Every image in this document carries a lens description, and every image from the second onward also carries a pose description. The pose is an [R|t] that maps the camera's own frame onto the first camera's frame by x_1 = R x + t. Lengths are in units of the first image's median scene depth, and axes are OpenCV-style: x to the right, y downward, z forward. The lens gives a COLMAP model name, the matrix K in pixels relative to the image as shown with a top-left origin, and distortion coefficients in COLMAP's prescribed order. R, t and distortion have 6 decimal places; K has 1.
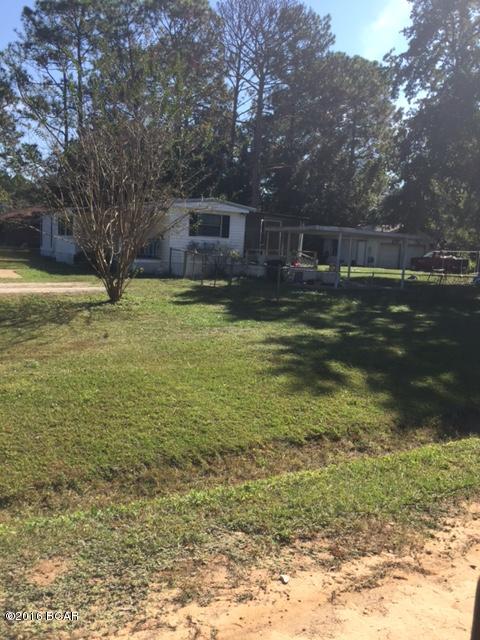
lens RADIAL K [[569.8, 0, 240.0], [0, 569.8, 320.0], [0, 0, 1]] dist [0.071533, -0.001634]
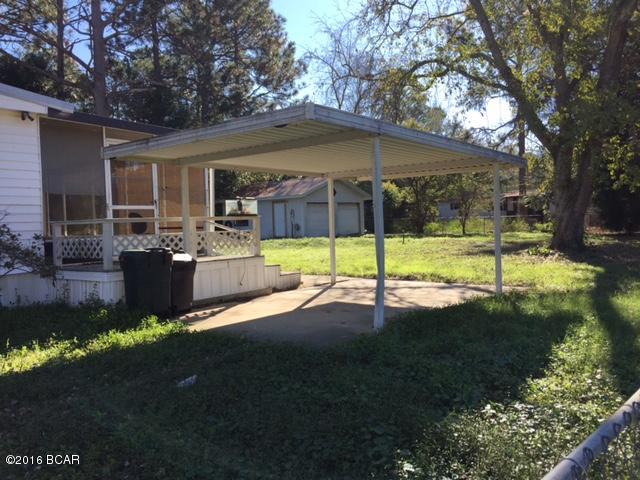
lens RADIAL K [[569.8, 0, 320.0], [0, 569.8, 240.0], [0, 0, 1]] dist [0.071533, -0.001634]
pose [[0.937563, -0.097199, 0.333958, 0.044358], [0.127300, 0.989433, -0.069409, -0.072300], [-0.323683, 0.107588, 0.940029, 0.644318]]
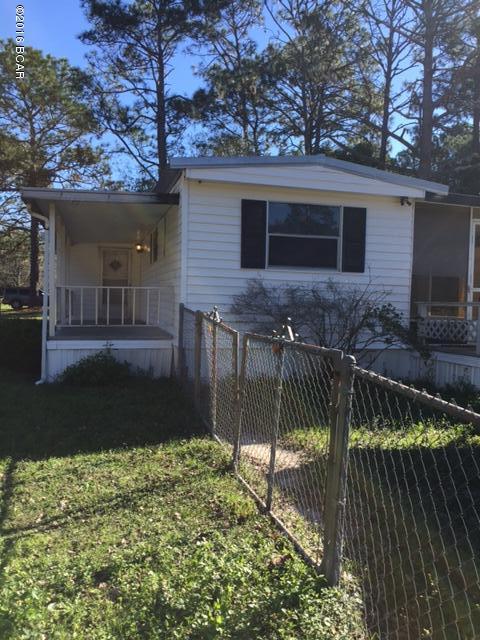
lens RADIAL K [[569.8, 0, 240.0], [0, 569.8, 320.0], [0, 0, 1]] dist [0.071533, -0.001634]
pose [[0.964519, -0.023412, -0.262975, -0.001650], [-0.005007, 0.994259, -0.106881, -0.077832], [0.263967, 0.104406, 0.958864, 0.651766]]
